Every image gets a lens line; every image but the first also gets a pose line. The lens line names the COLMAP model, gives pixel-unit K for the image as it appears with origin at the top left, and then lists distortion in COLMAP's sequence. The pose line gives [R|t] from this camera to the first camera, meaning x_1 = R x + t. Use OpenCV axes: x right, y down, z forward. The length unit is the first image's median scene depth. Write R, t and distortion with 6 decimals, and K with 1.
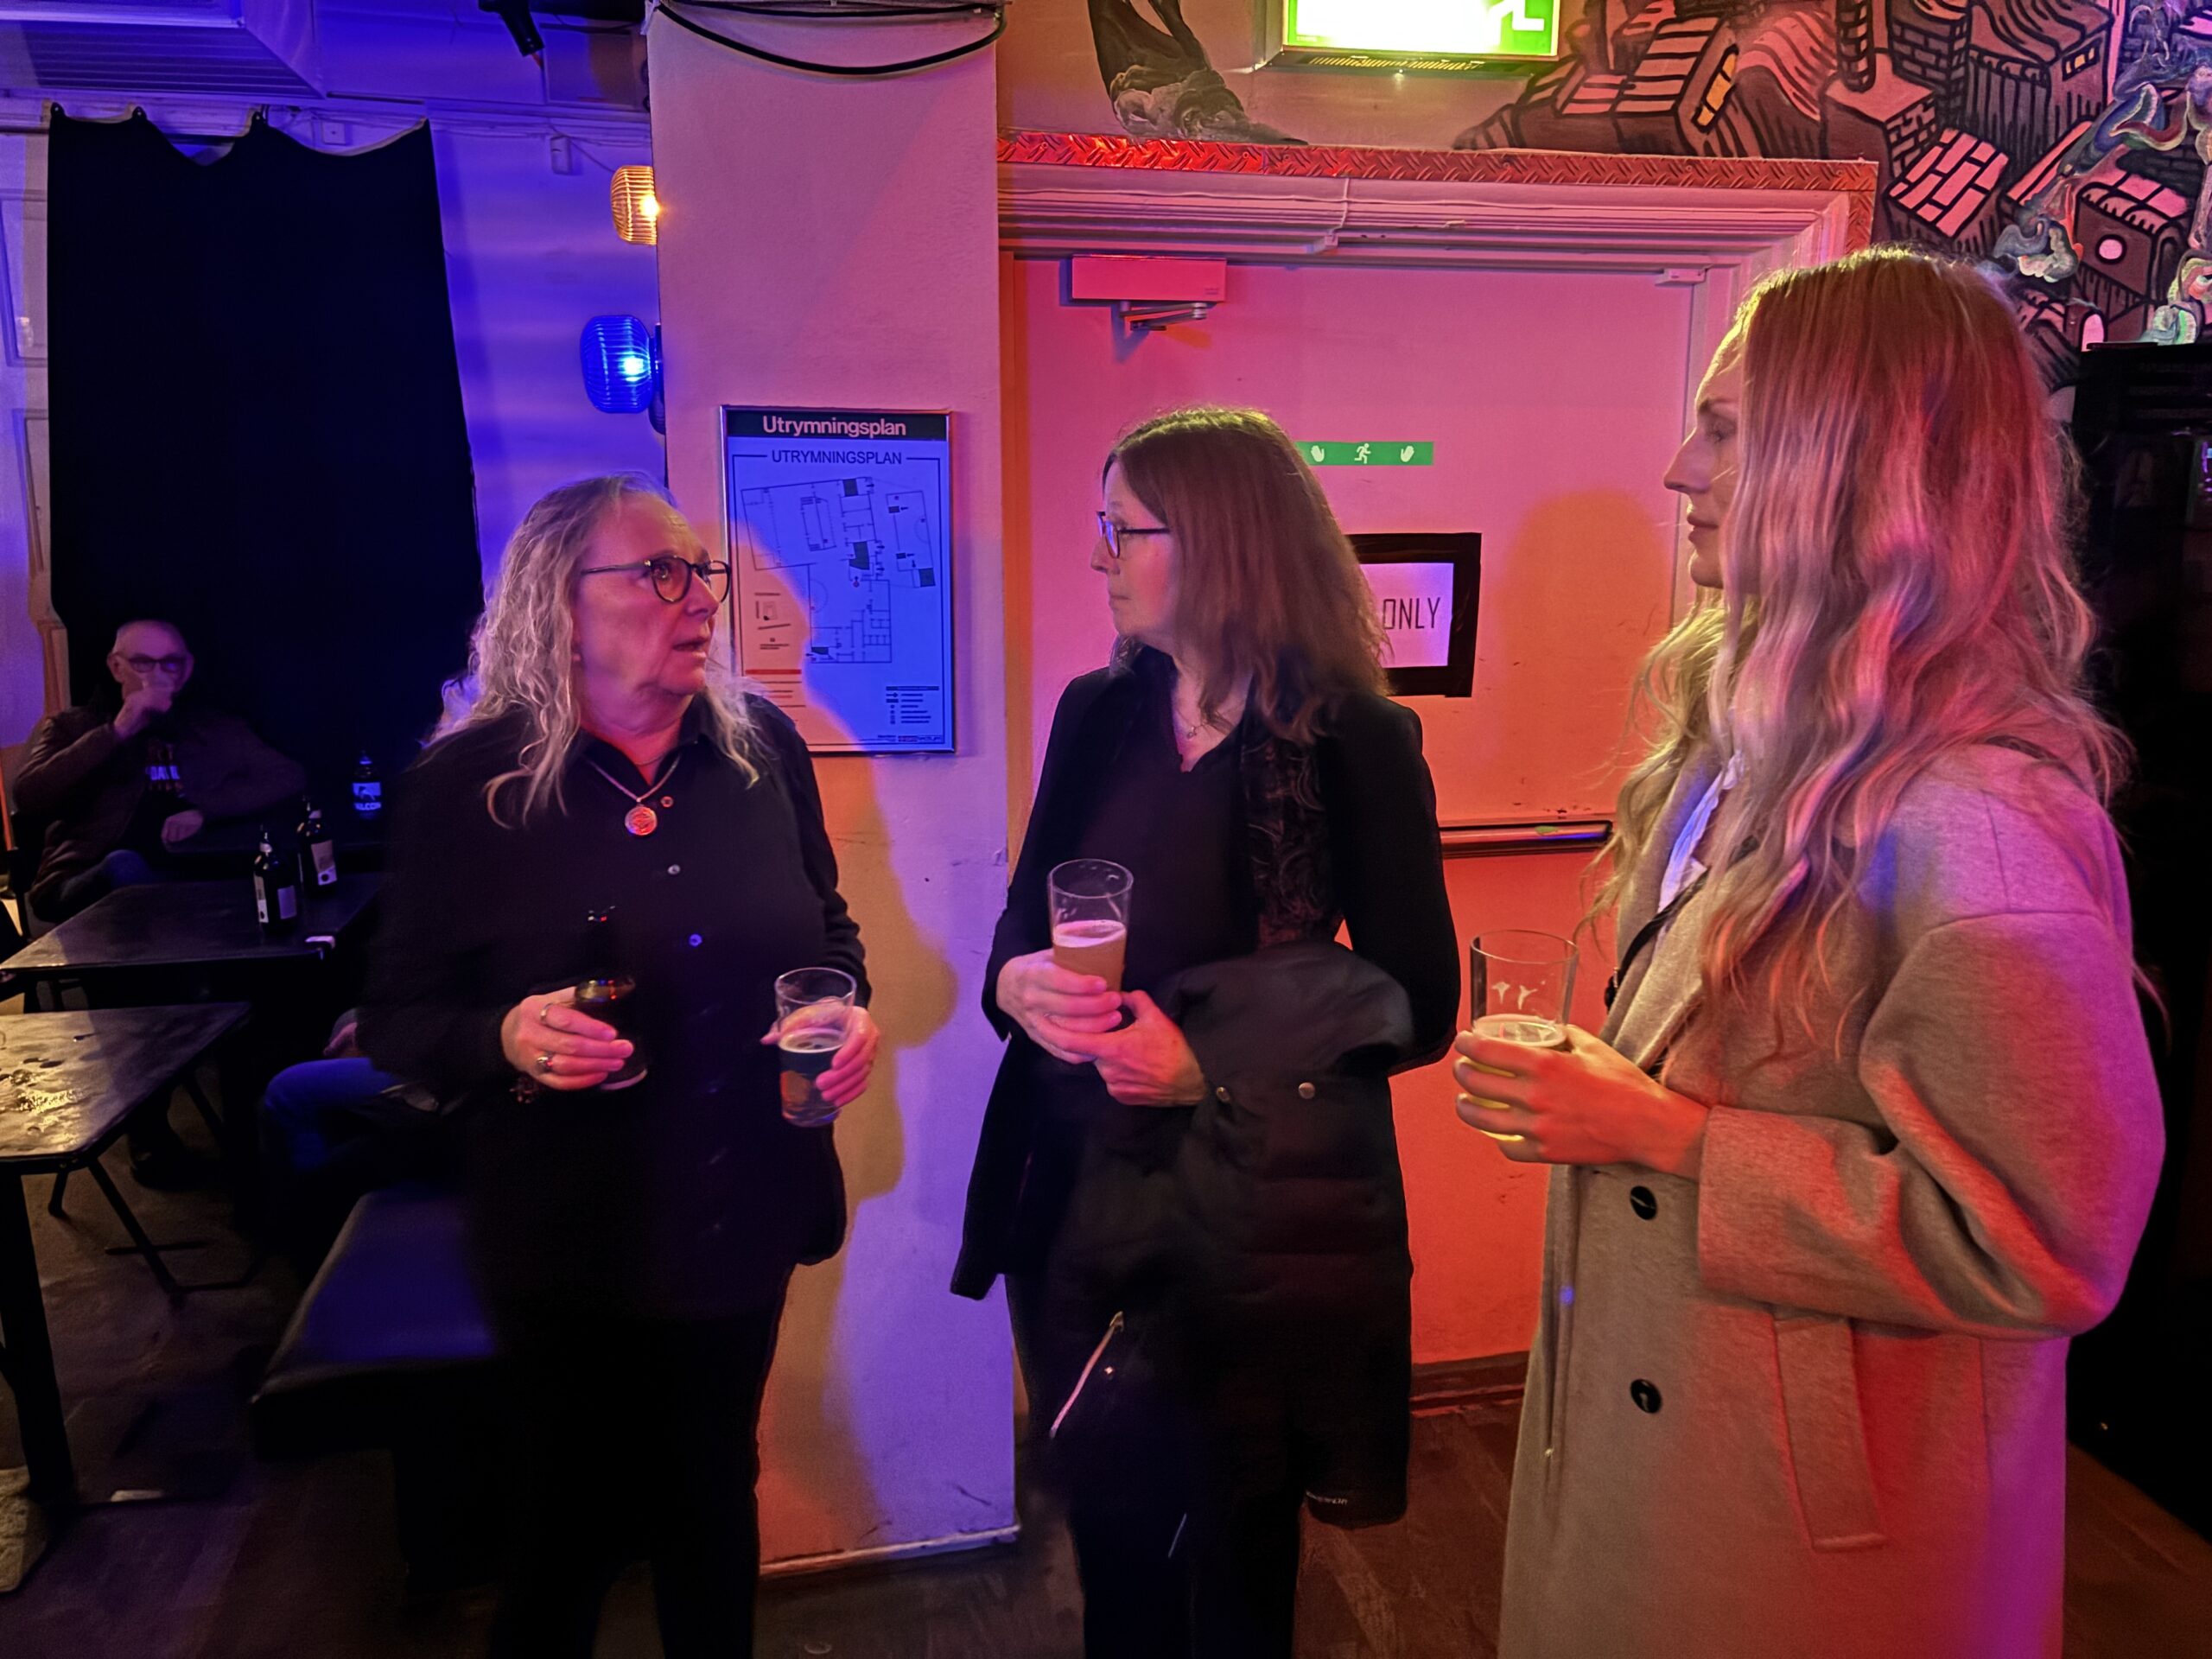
lens RADIAL K [[1686.6, 0, 1102.5], [0, 1686.6, 833.9], [0, 0, 1]] dist [0.046462, -0.053302]
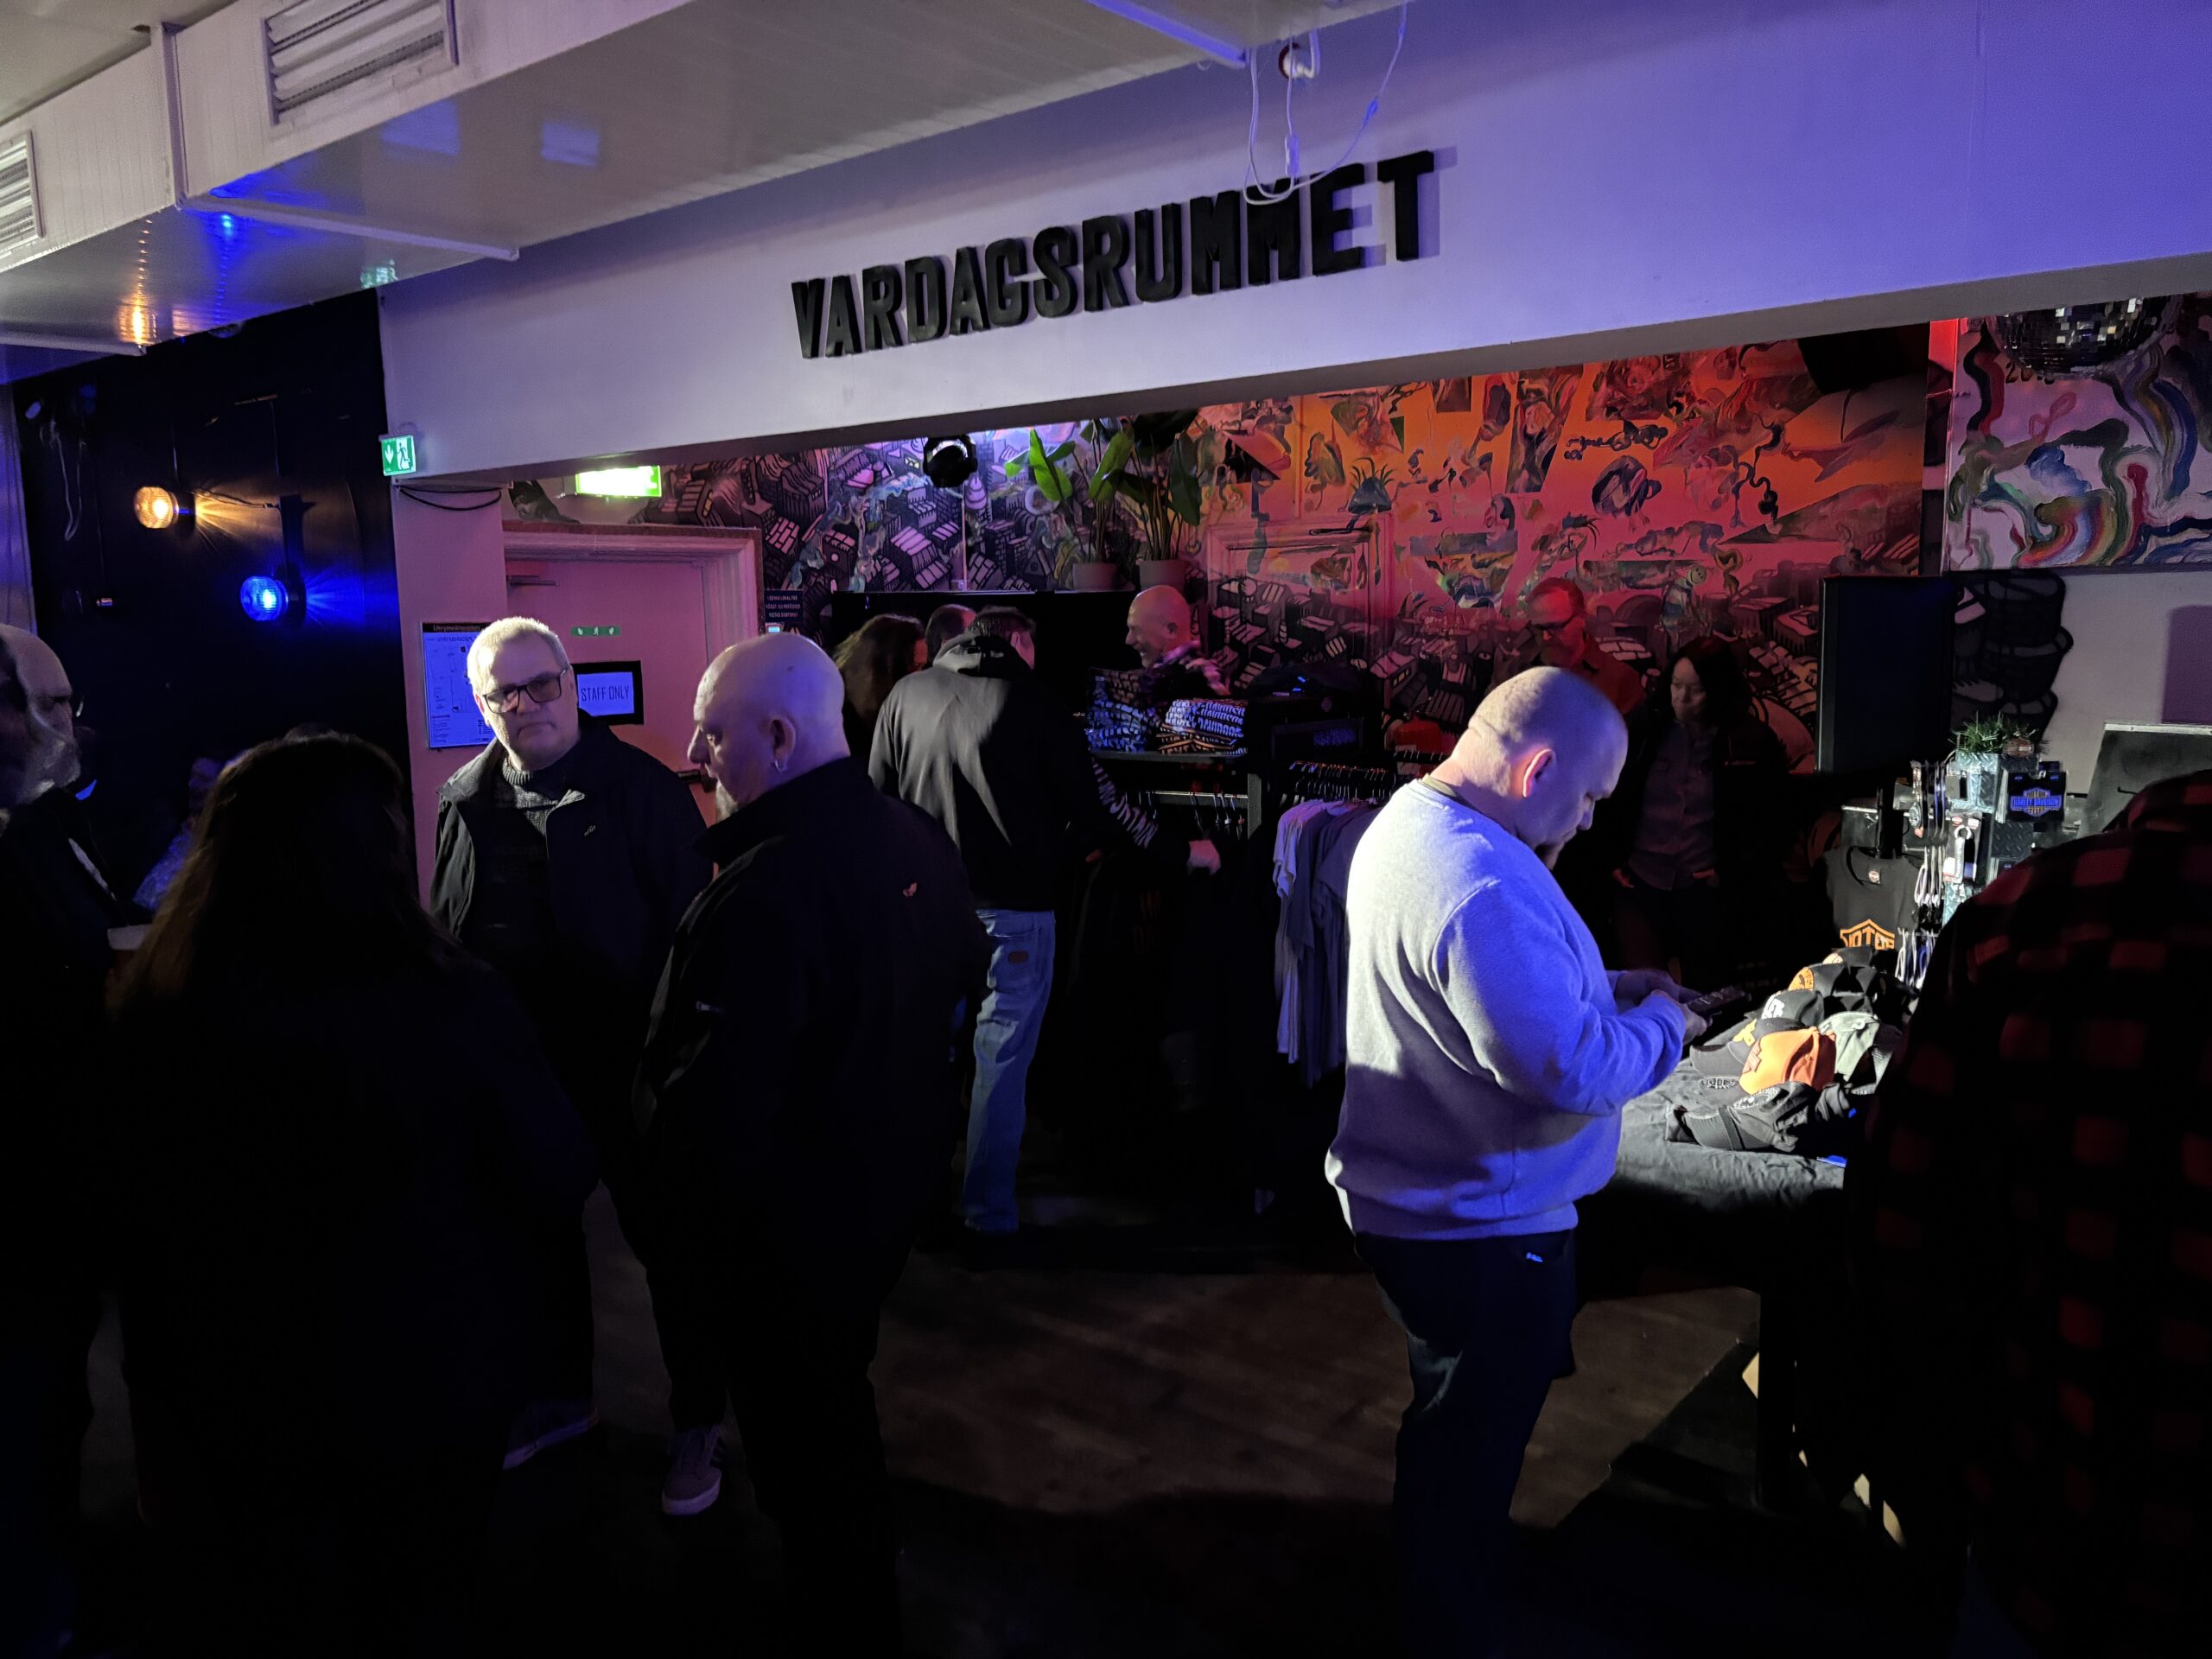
lens RADIAL K [[1686.6, 0, 1109.6], [0, 1686.6, 857.6], [0, 0, 1]] dist [0.046462, -0.053302]
pose [[0.763759, -0.105640, 0.636799, -0.950200], [0.148006, 0.988895, -0.013465, 0.272984], [-0.628305, 0.104534, 0.770912, -1.478857]]
